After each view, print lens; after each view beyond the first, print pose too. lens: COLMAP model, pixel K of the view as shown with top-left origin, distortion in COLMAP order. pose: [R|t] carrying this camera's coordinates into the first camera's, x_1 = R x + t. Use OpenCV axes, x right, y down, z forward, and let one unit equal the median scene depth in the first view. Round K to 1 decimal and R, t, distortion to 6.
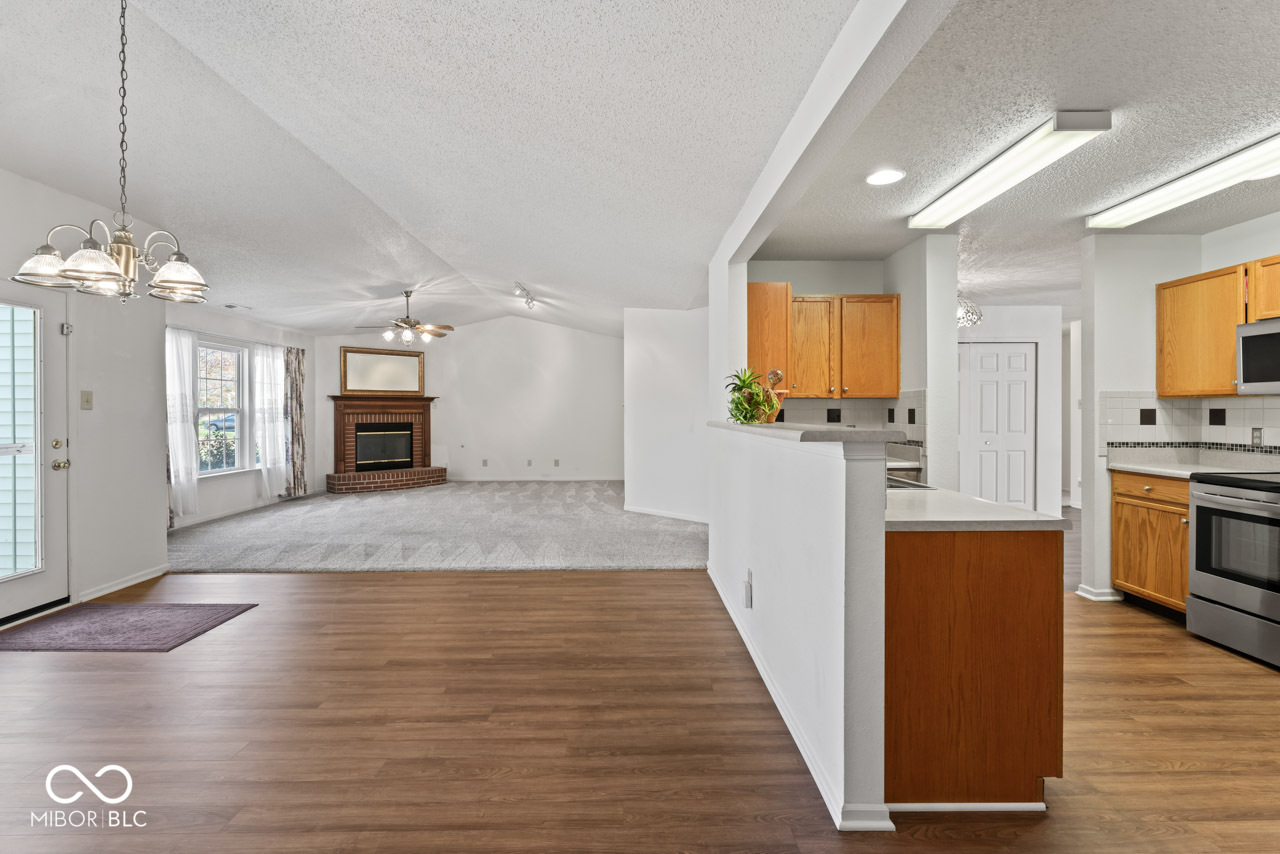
lens RADIAL K [[589.6, 0, 636.3], [0, 589.6, 414.4], [0, 0, 1]] dist [-0.003454, -0.000478]
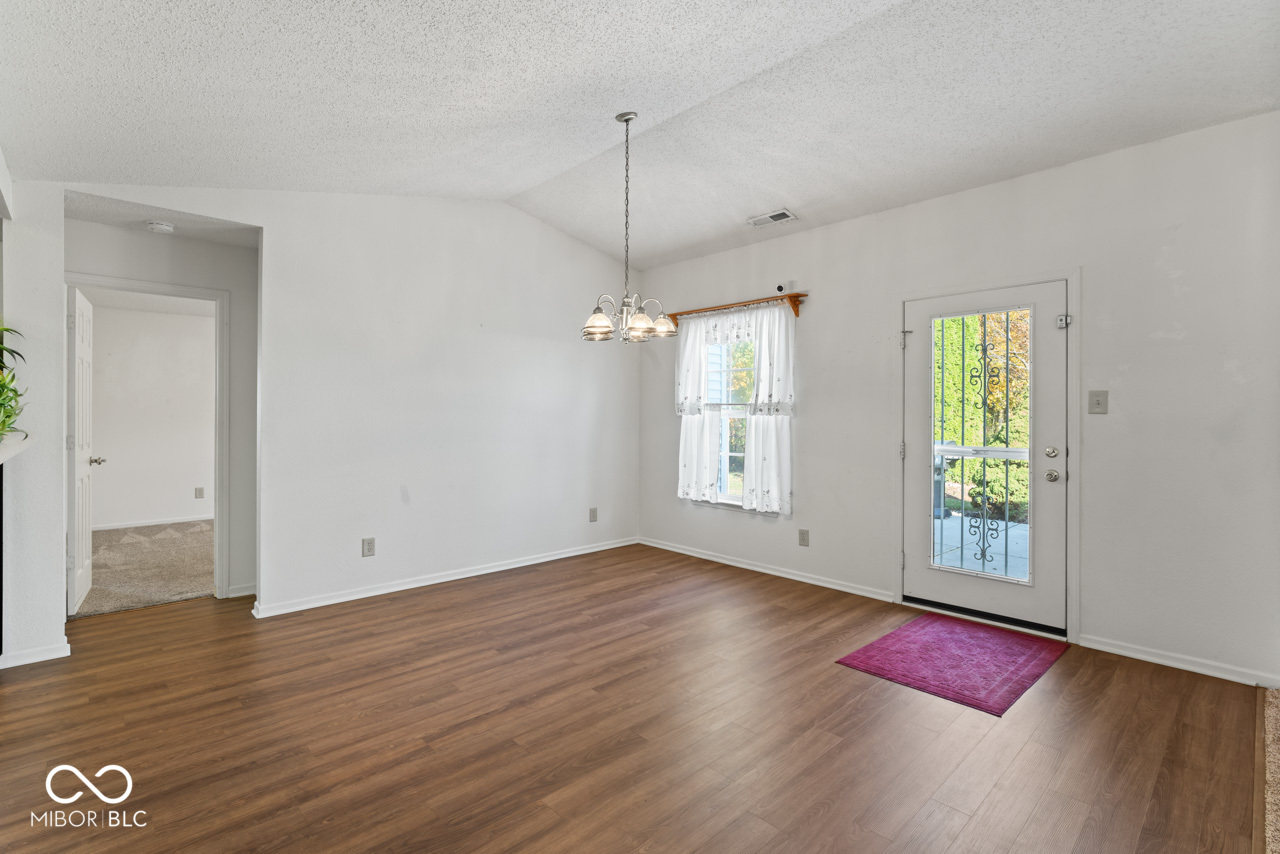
lens RADIAL K [[589.6, 0, 636.3], [0, 589.6, 414.4], [0, 0, 1]] dist [-0.003454, -0.000478]
pose [[-0.737413, -0.000955, -0.675441, 0.040695], [-0.005756, 0.999972, 0.004870, -0.003942], [0.675417, 0.007479, -0.737398, 0.578128]]
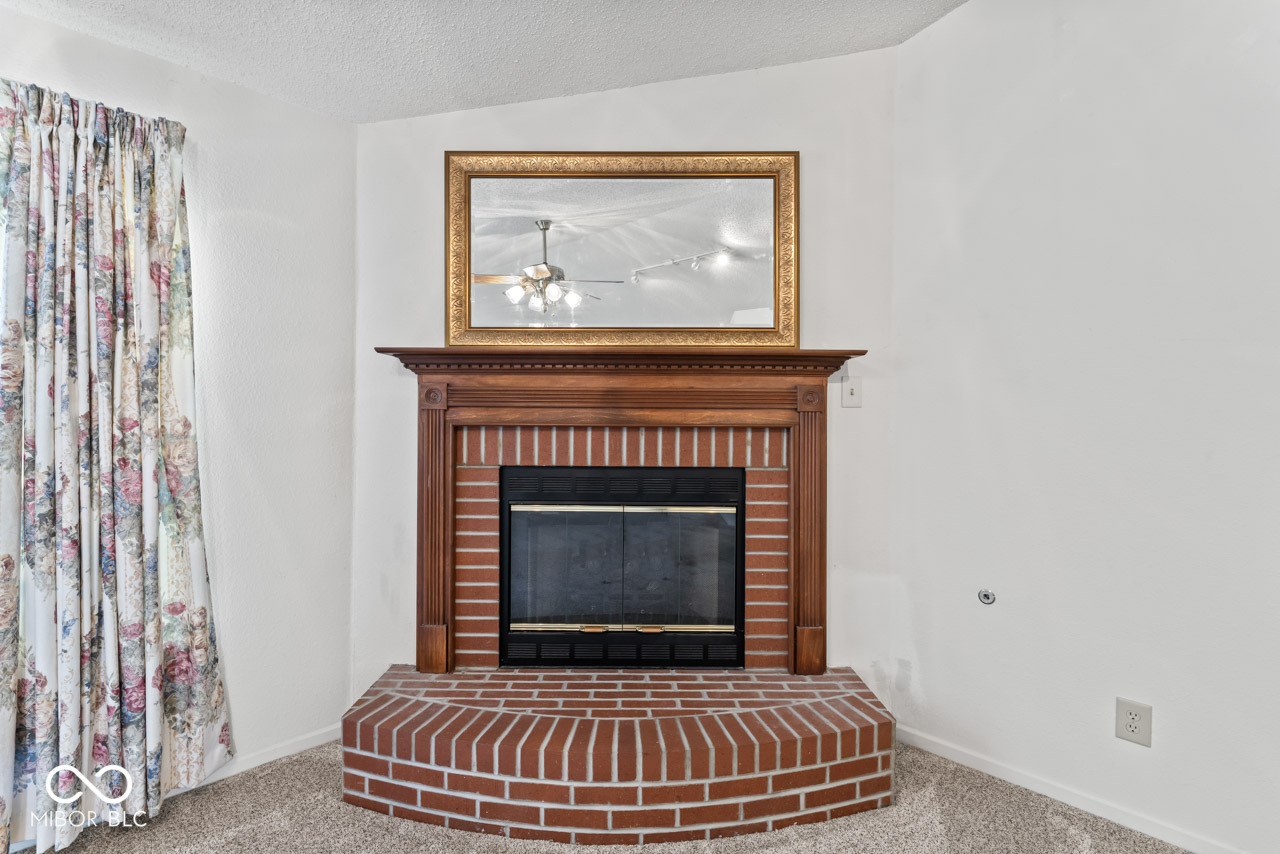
lens RADIAL K [[586.1, 0, 638.3], [0, 586.1, 426.2], [0, 0, 1]] dist [-0.003083, -0.000395]
pose [[0.697211, 0.009320, -0.716805, -0.316202], [-0.009262, 0.999949, 0.003993, -0.003636], [0.716806, 0.003855, 0.697262, 1.041509]]
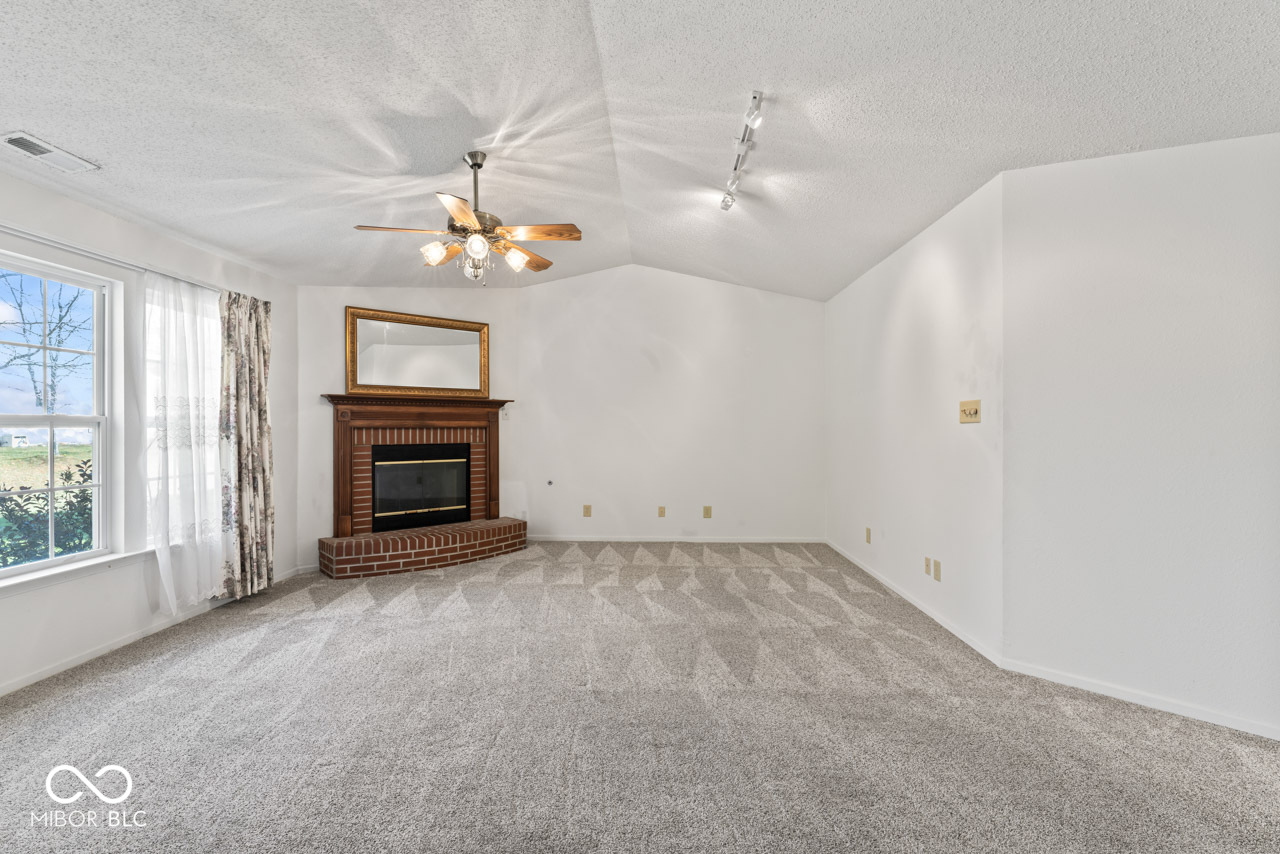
lens RADIAL K [[586.1, 0, 638.3], [0, 586.1, 426.2], [0, 0, 1]] dist [-0.003083, -0.000395]
pose [[0.998790, 0.002629, -0.049111, -0.235771], [-0.002772, 0.999992, -0.002859, -0.002652], [0.049103, 0.002992, 0.998789, 0.546444]]
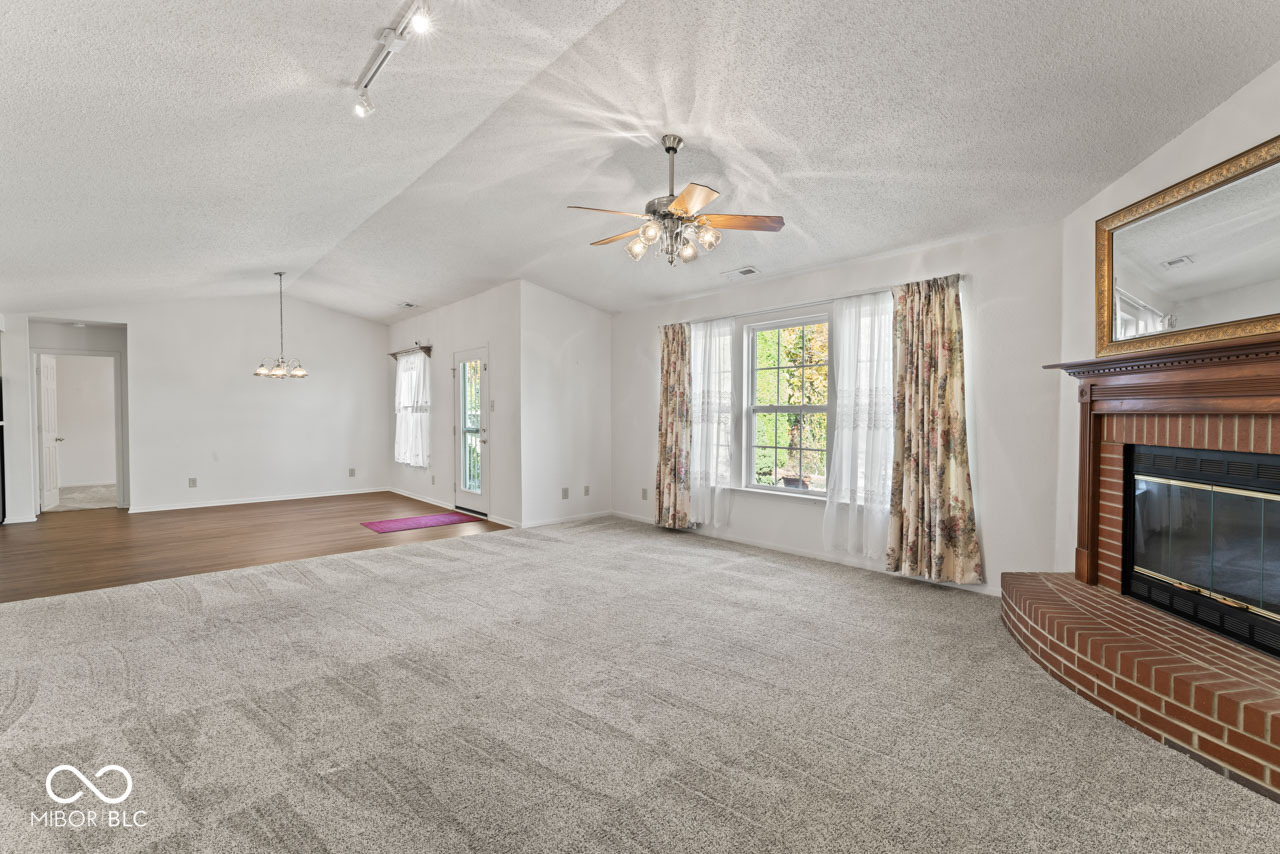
lens RADIAL K [[586.1, 0, 638.3], [0, 586.1, 426.2], [0, 0, 1]] dist [-0.003083, -0.000395]
pose [[-0.767812, 0.019312, -0.640385, -0.080490], [0.002554, 0.999630, 0.027084, -0.004935], [0.640671, 0.019160, -0.767577, 1.283160]]
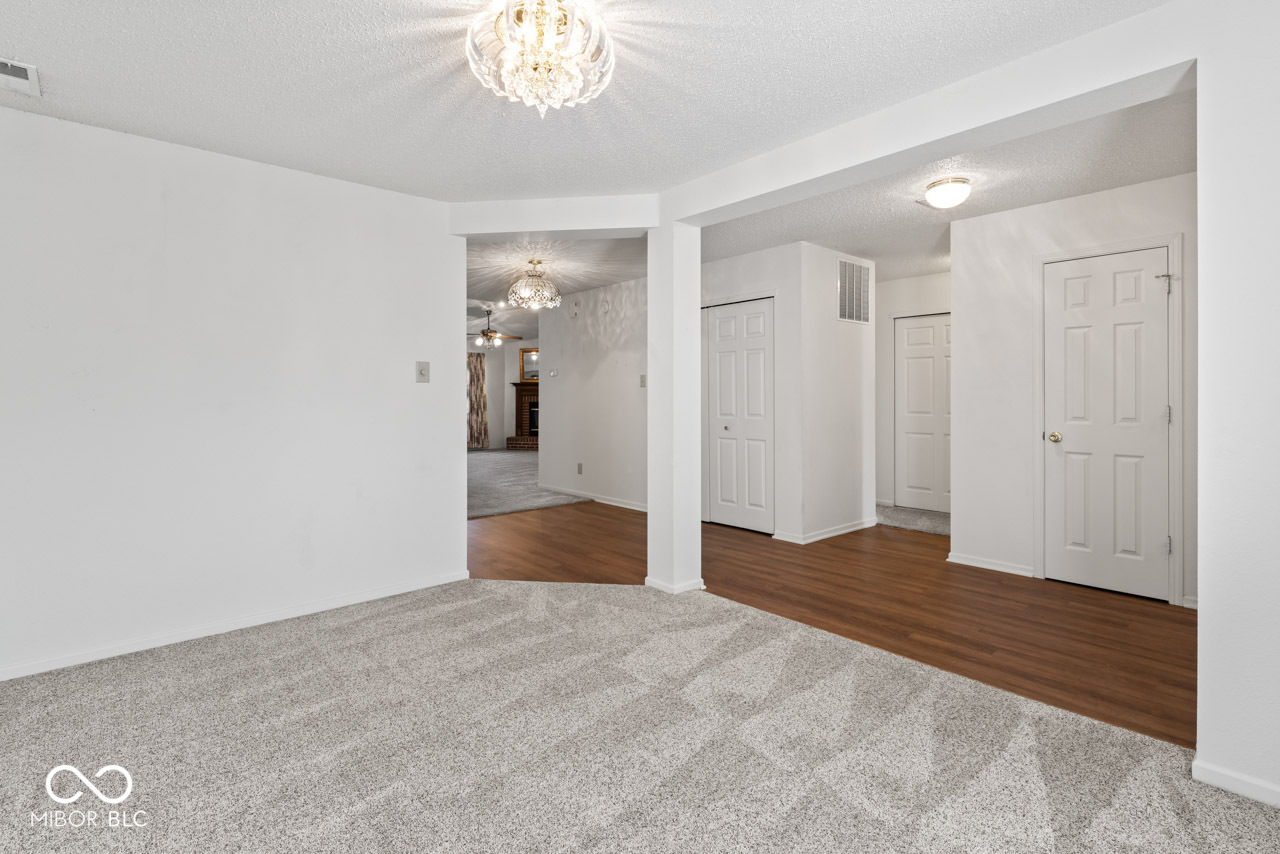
lens RADIAL K [[598.8, 0, 635.6], [0, 598.8, 393.2], [0, 0, 1]] dist [0.000043, -0.000330]
pose [[0.649891, -0.004952, -0.760011, 0.935111], [-0.000646, 0.999975, -0.007069, 0.004482], [0.760027, 0.005085, 0.649871, 0.308415]]
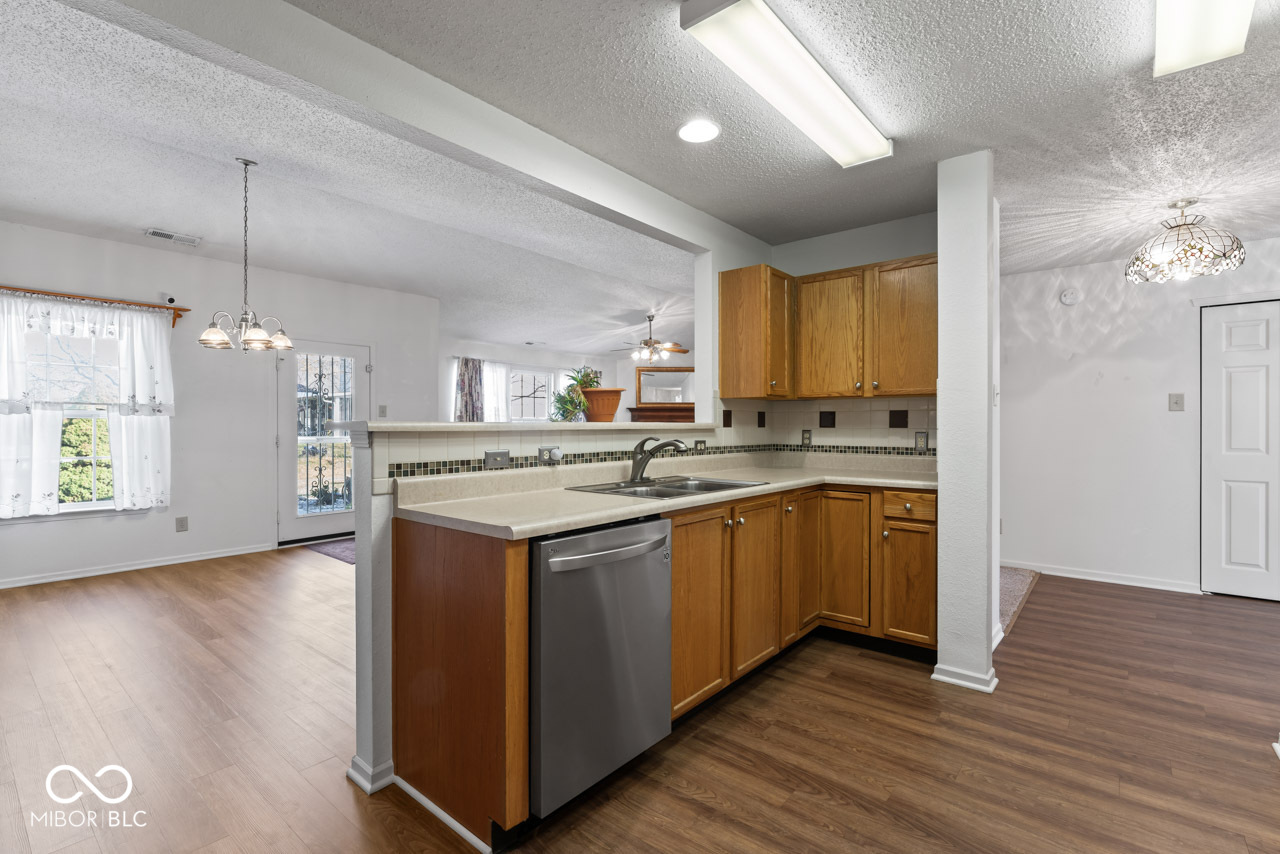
lens RADIAL K [[586.1, 0, 638.3], [0, 586.1, 426.2], [0, 0, 1]] dist [-0.003083, -0.000395]
pose [[0.758417, 0.002933, -0.651763, 0.330556], [-0.005001, 0.999987, -0.001319, 0.008008], [0.651750, 0.004260, 0.758422, 0.112074]]
